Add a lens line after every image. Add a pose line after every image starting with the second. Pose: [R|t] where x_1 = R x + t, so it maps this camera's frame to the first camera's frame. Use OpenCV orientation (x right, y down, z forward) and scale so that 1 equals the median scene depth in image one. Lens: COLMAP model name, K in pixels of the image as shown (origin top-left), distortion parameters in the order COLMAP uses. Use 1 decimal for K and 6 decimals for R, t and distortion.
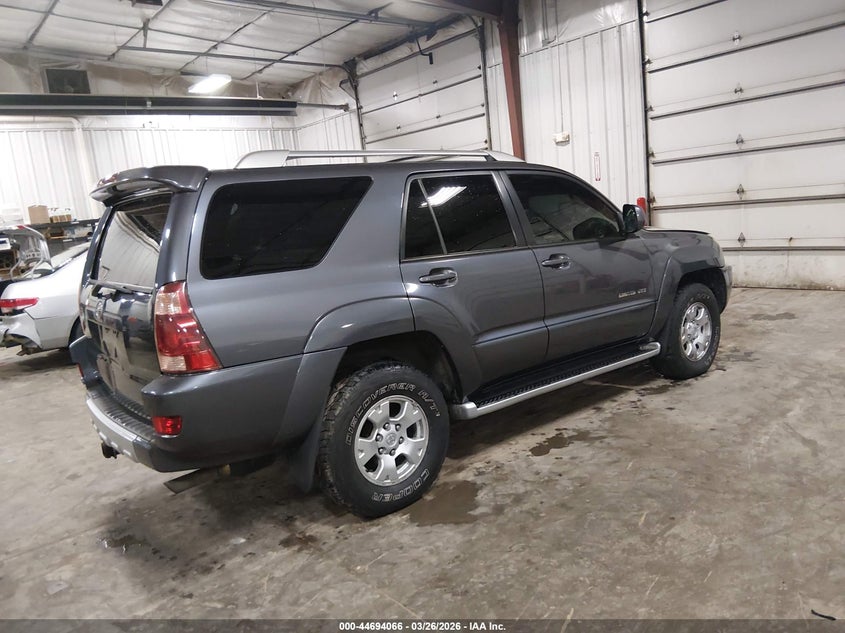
lens RADIAL K [[631.4, 0, 423.3], [0, 631.4, 312.1], [0, 0, 1]] dist [0.114240, -0.184303]
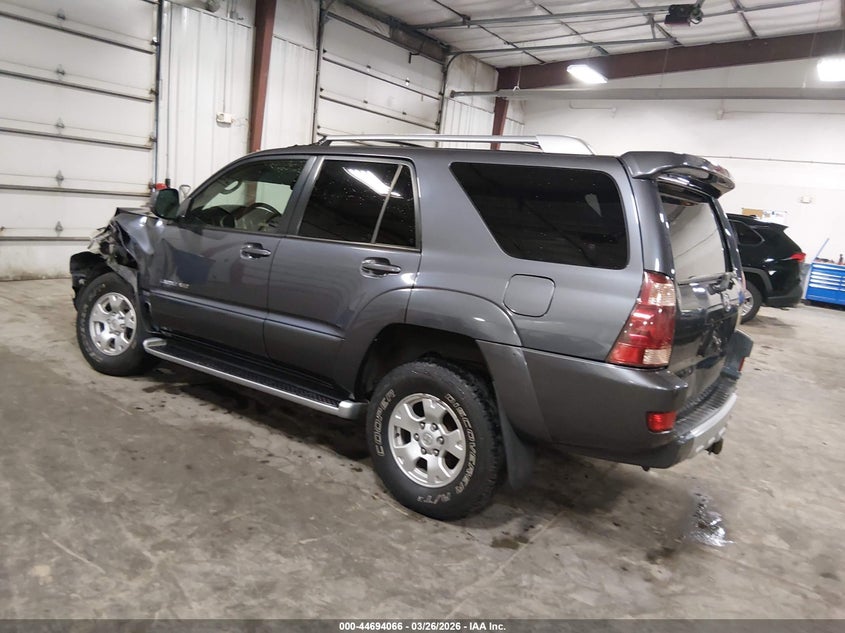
lens RADIAL K [[631.4, 0, 423.3], [0, 631.4, 312.1], [0, 0, 1]] dist [0.114240, -0.184303]
pose [[-0.275397, -0.101298, 0.955979, -0.763786], [0.083542, 0.988149, 0.128773, -0.090935], [-0.957694, 0.115328, -0.263670, 0.987988]]
